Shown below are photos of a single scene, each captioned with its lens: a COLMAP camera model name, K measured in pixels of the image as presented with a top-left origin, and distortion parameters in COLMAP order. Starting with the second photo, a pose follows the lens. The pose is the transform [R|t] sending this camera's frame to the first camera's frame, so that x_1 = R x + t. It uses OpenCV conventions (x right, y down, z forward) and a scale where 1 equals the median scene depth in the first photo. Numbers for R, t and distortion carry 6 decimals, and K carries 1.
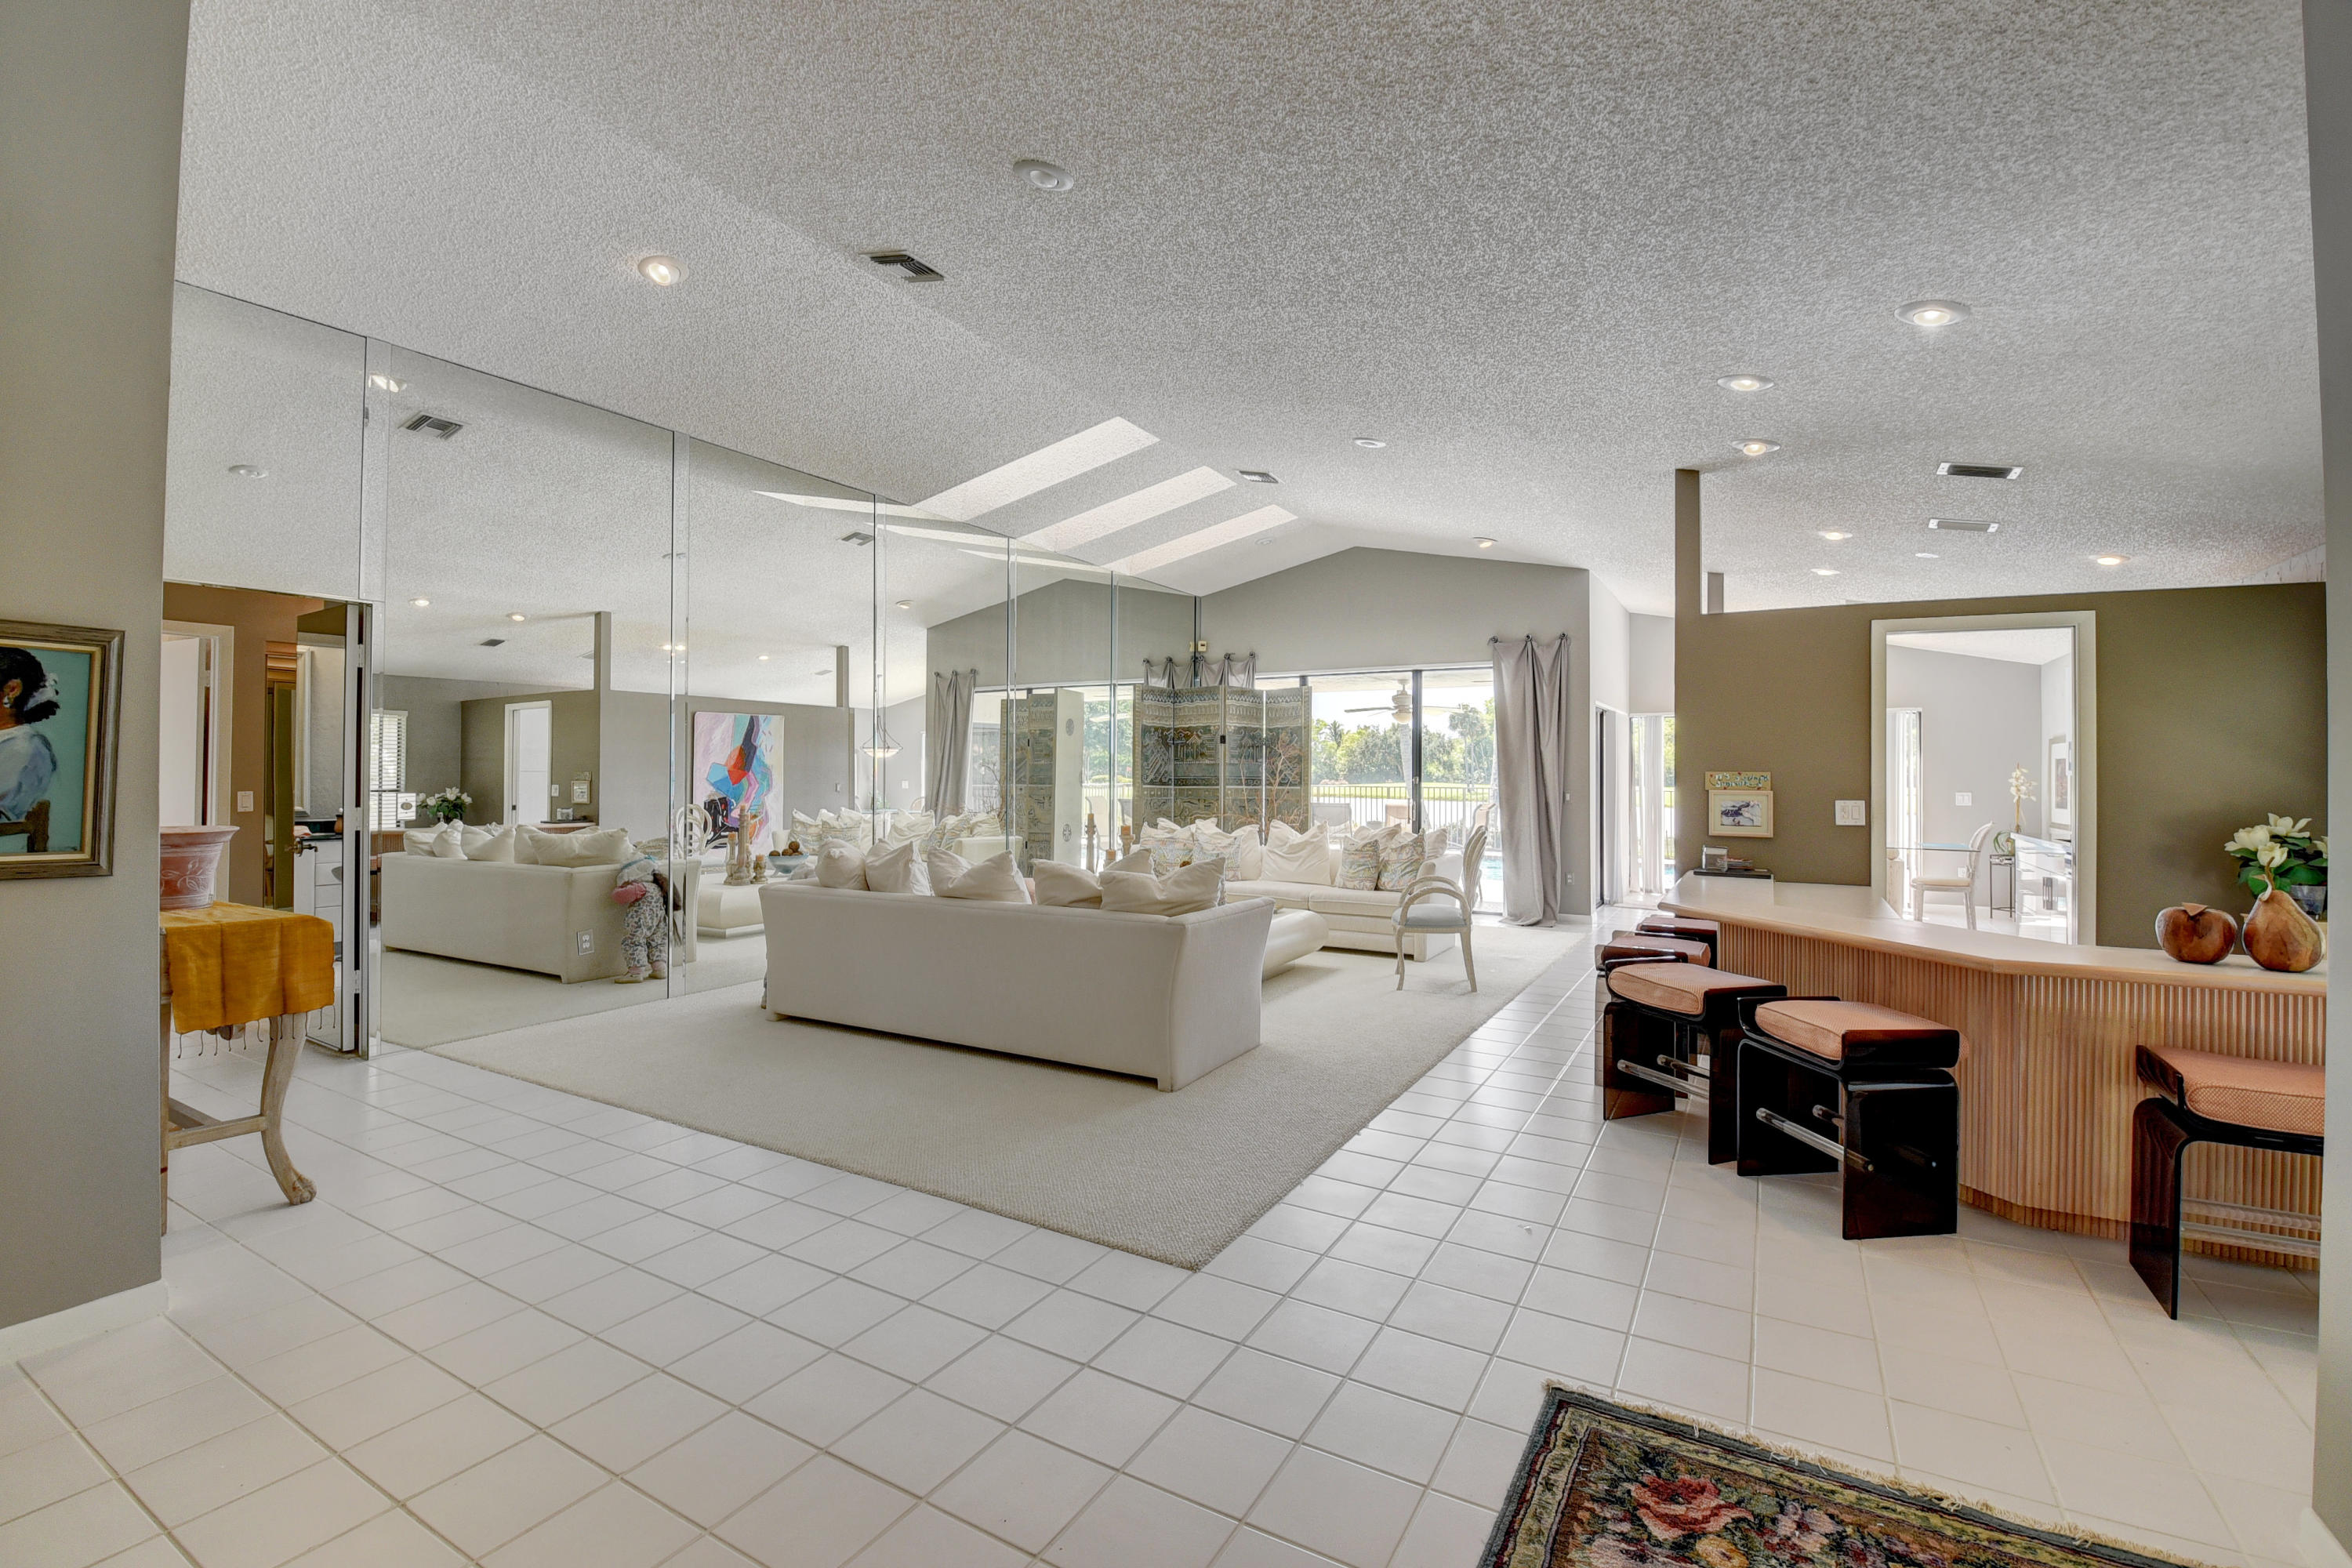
lens RADIAL K [[1034.5, 0, 1166.1], [0, 1034.5, 759.0], [0, 0, 1]] dist [0.011160, -0.024855]
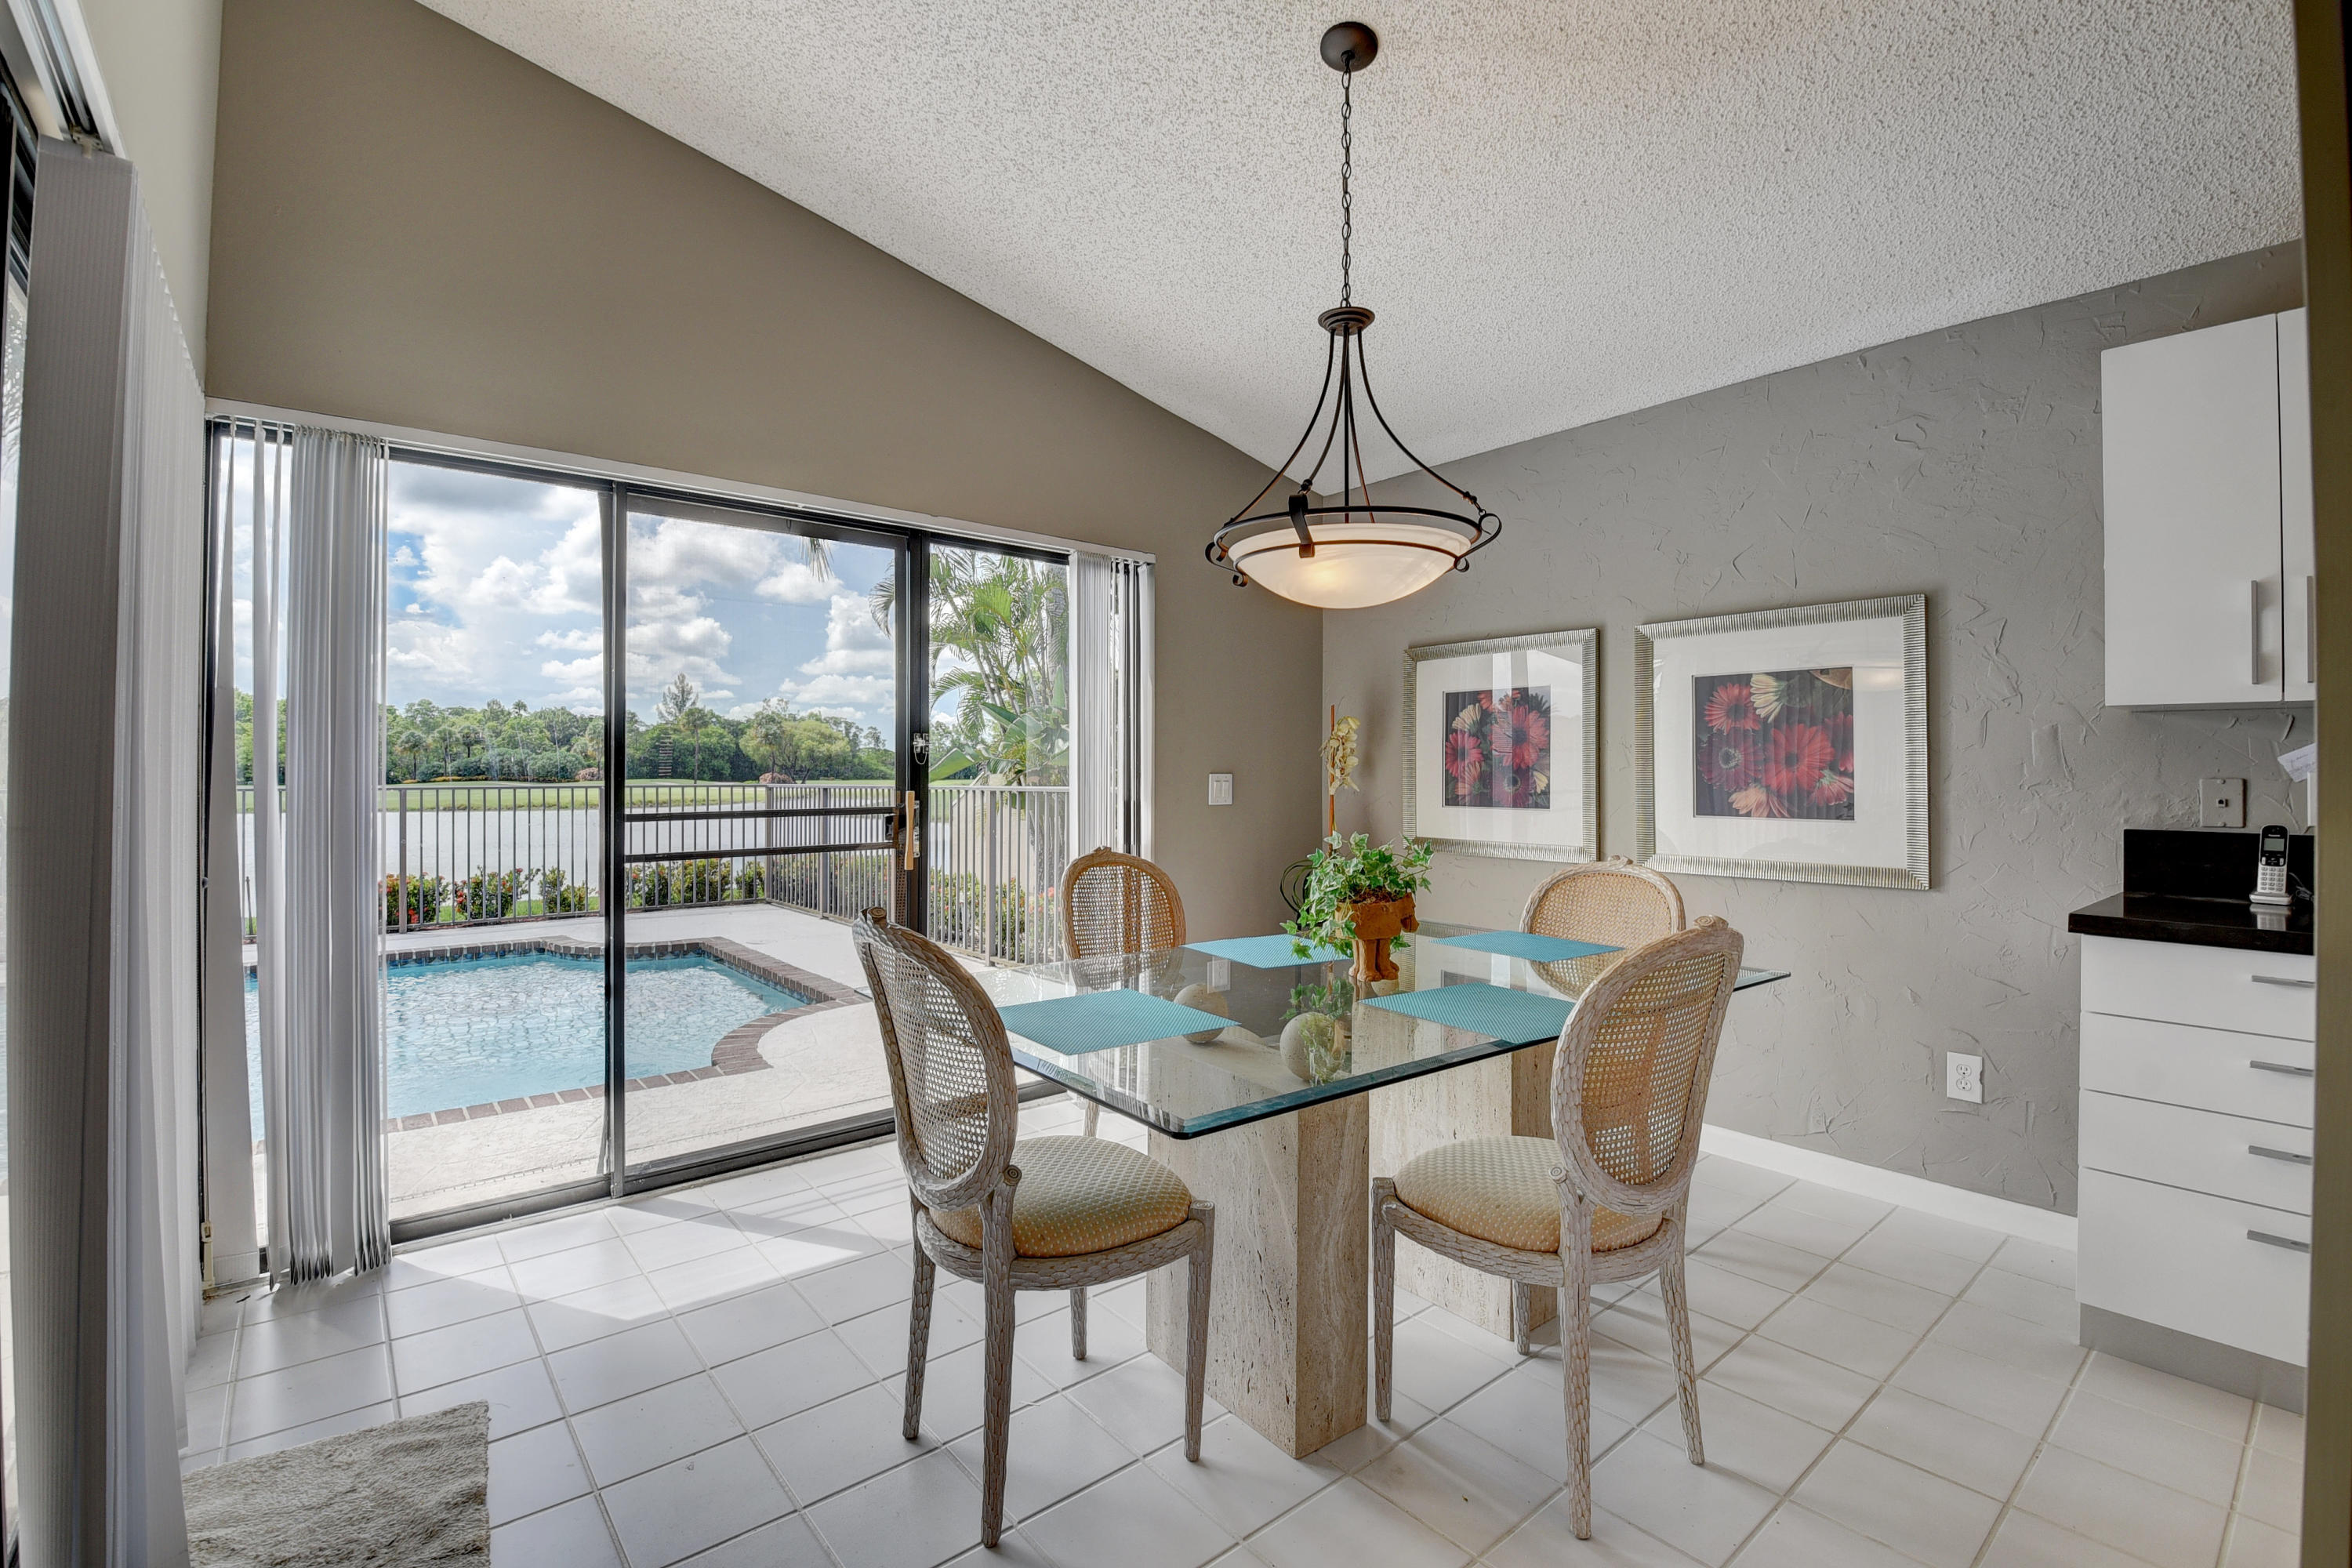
lens RADIAL K [[1034.5, 0, 1166.1], [0, 1034.5, 759.0], [0, 0, 1]] dist [0.011160, -0.024855]
pose [[0.350896, 0.005911, 0.936396, 0.526551], [-0.011370, 0.999933, -0.002051, 0.038175], [-0.936345, -0.009927, 0.350940, 1.207631]]
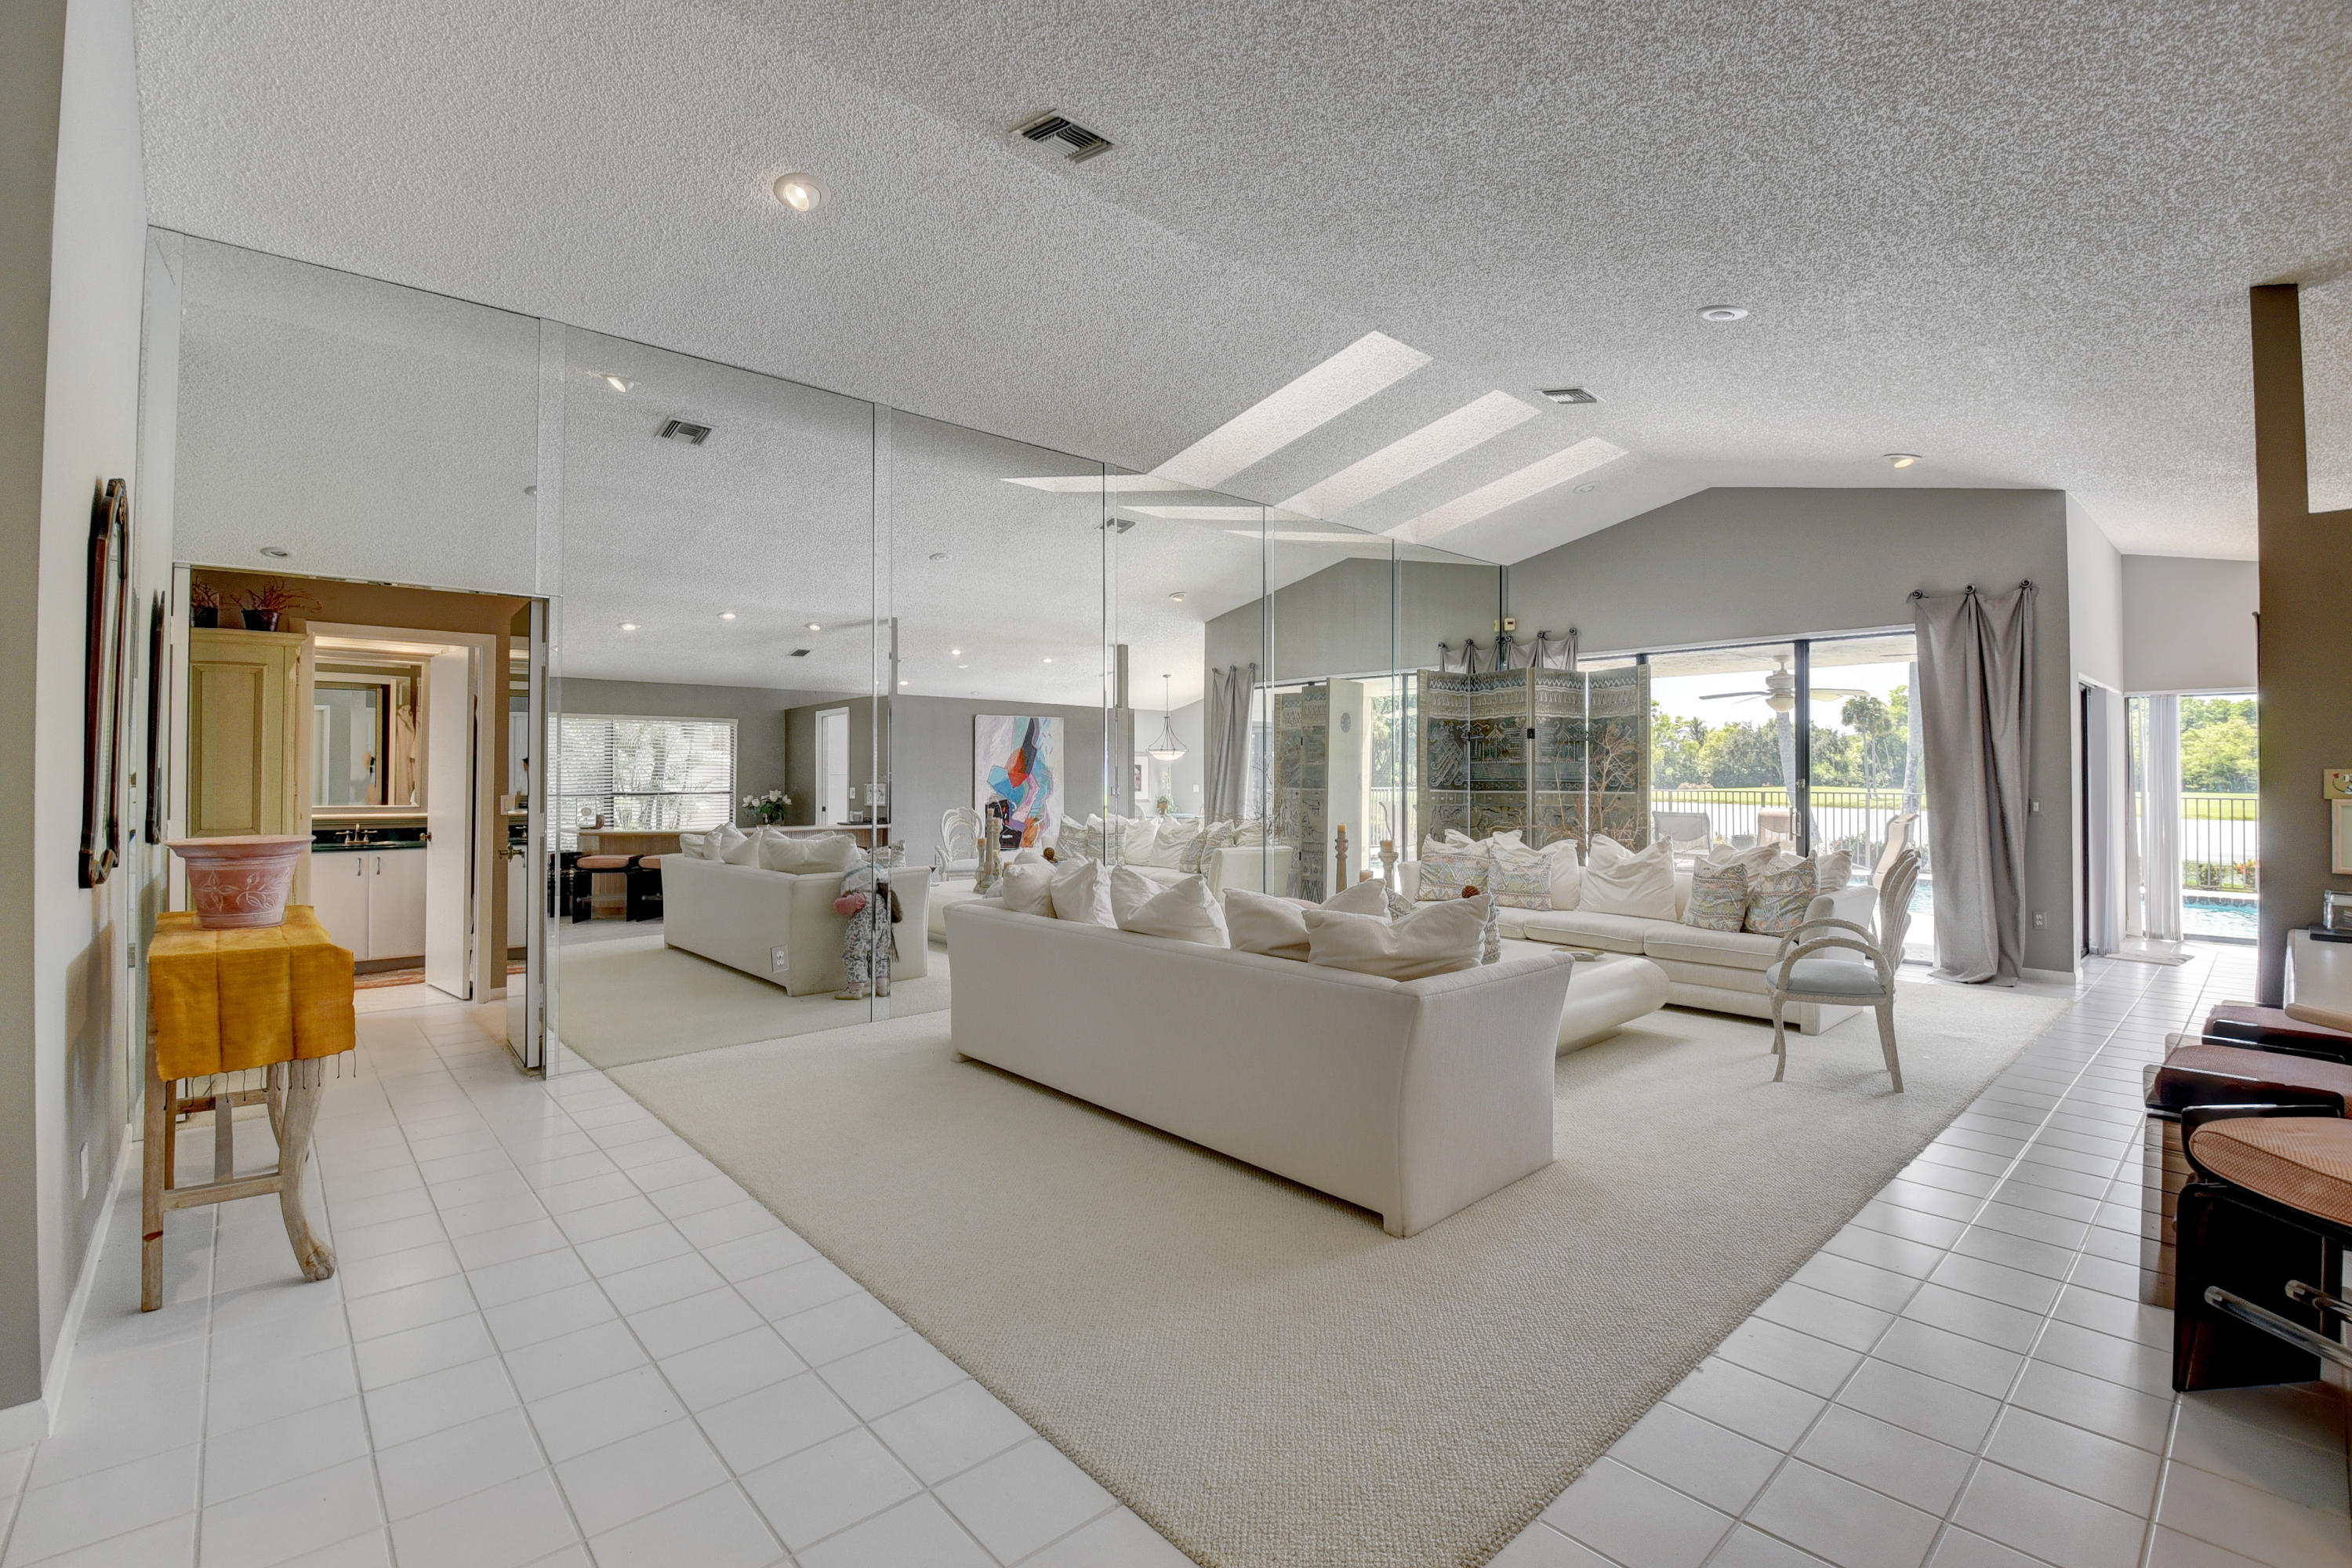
lens RADIAL K [[1034.5, 0, 1166.1], [0, 1034.5, 759.0], [0, 0, 1]] dist [0.011160, -0.024855]
pose [[0.951801, -0.007173, -0.306633, 0.039676], [0.006454, 0.999974, -0.003359, 0.002546], [0.306649, 0.001218, 0.951822, 0.169478]]
